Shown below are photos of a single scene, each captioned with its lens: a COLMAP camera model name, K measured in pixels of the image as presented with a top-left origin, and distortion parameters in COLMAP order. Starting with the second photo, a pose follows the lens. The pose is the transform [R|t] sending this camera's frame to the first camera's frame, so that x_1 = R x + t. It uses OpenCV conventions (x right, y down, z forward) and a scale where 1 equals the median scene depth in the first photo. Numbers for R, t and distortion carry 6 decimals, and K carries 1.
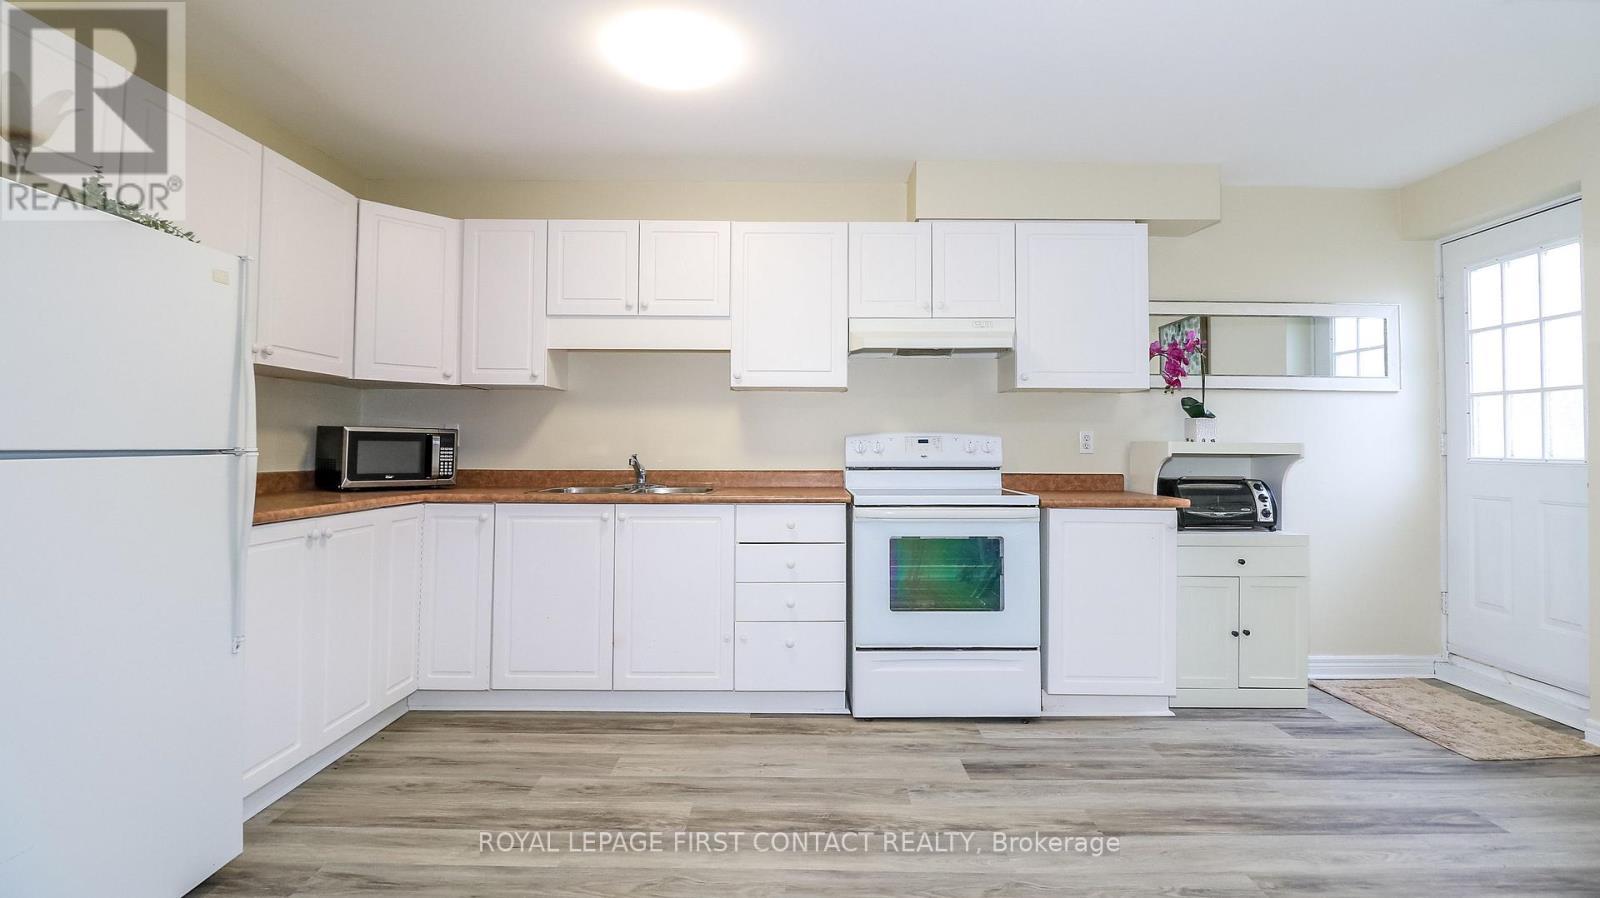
lens RADIAL K [[742.3, 0, 802.0], [0, 742.3, 425.2], [0, 0, 1]] dist [0.000961, -0.014347]
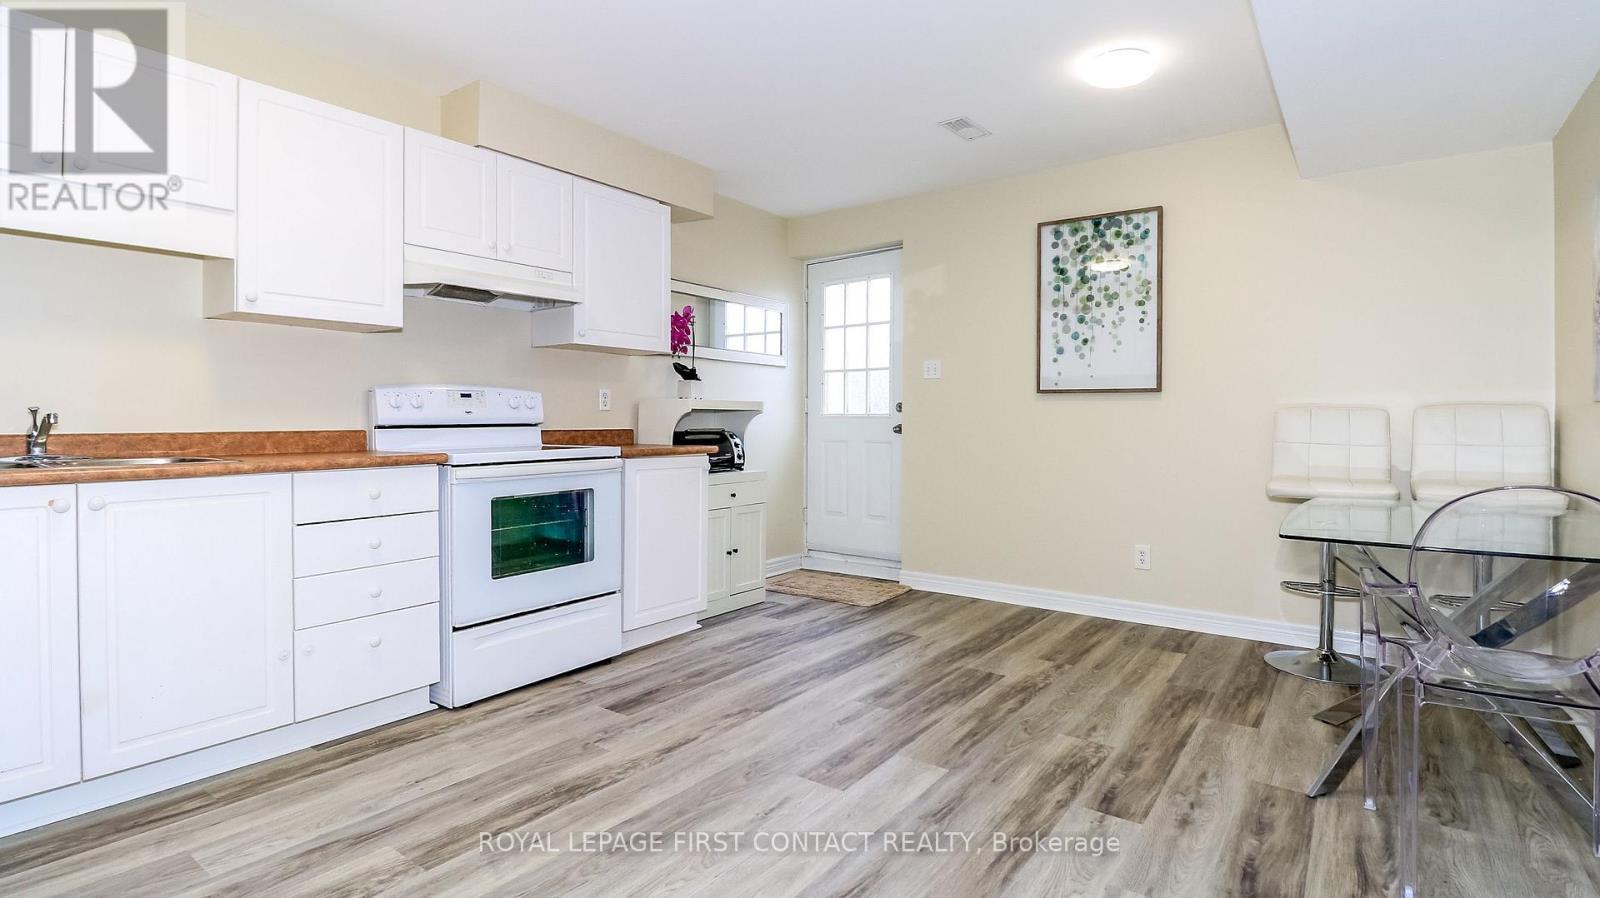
lens RADIAL K [[766.0, 0, 800.9], [0, 766.0, 423.3], [0, 0, 1]] dist [0.002182, -0.013603]
pose [[0.595270, -0.008981, 0.803476, -0.399082], [-0.017150, 0.999568, 0.023879, 0.030926], [-0.803343, -0.027994, 0.594859, 0.145471]]
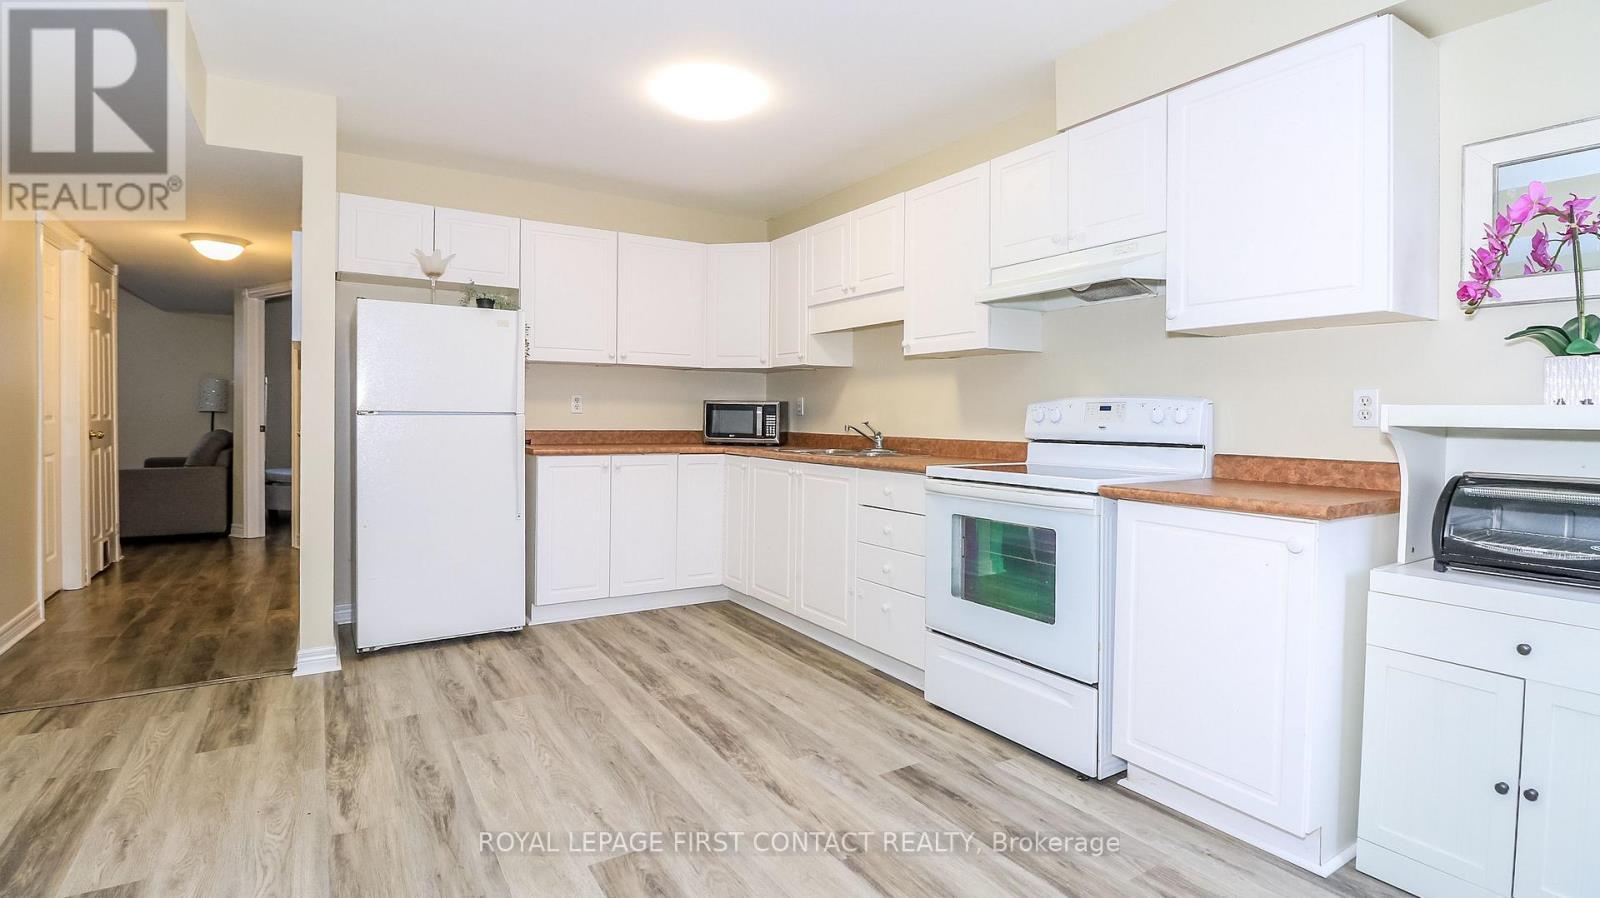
lens RADIAL K [[766.0, 0, 800.9], [0, 766.0, 423.3], [0, 0, 1]] dist [0.002182, -0.013603]
pose [[0.531015, 0.009710, -0.847307, 0.797833], [0.016779, 0.999618, 0.021972, 0.016882], [0.847196, -0.025885, 0.530649, 0.350376]]
